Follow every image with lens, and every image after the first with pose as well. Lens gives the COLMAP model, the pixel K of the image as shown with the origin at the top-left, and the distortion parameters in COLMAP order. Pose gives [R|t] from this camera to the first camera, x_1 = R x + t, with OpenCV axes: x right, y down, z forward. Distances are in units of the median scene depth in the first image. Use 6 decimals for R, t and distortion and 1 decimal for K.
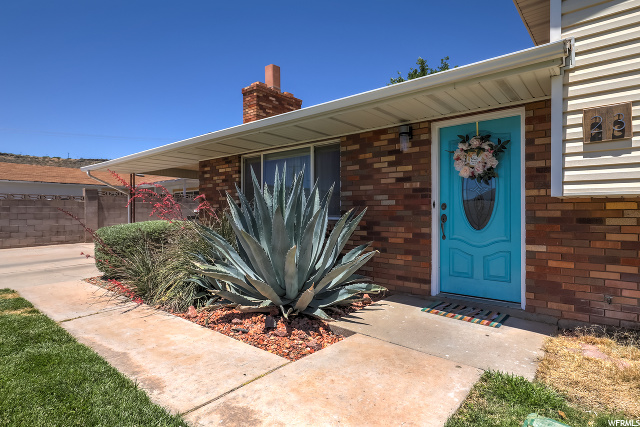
lens RADIAL K [[346.7, 0, 320.0], [0, 346.7, 213.5], [0, 0, 1]] dist [-0.005612, 0.000101]
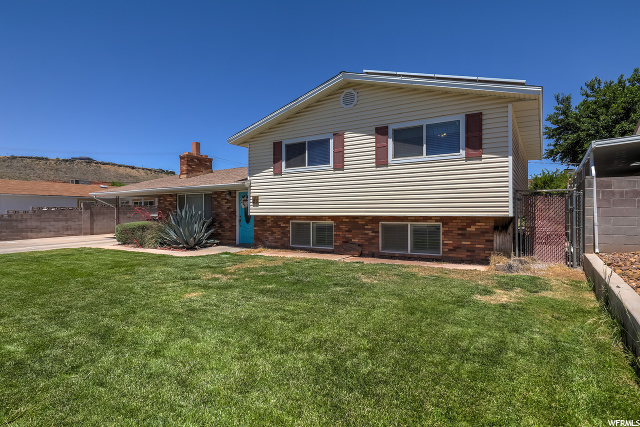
lens RADIAL K [[346.7, 0, 320.0], [0, 346.7, 213.5], [0, 0, 1]] dist [-0.005612, 0.000101]
pose [[0.991564, -0.002902, 0.129583, 0.669645], [0.003131, 0.999994, -0.001565, -0.041570], [-0.129578, 0.001958, 0.991567, -2.272411]]
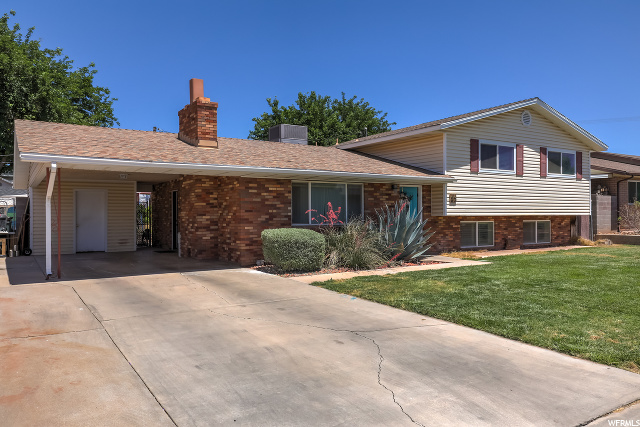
lens RADIAL K [[466.4, 0, 307.8], [0, 466.4, 213.6], [0, 0, 1]] dist [0.010663, 0.002583]
pose [[0.312258, 0.001007, 0.949997, -3.052154], [0.006740, 0.999972, -0.003275, -0.043779], [-0.949974, 0.007426, 0.312242, 0.562779]]
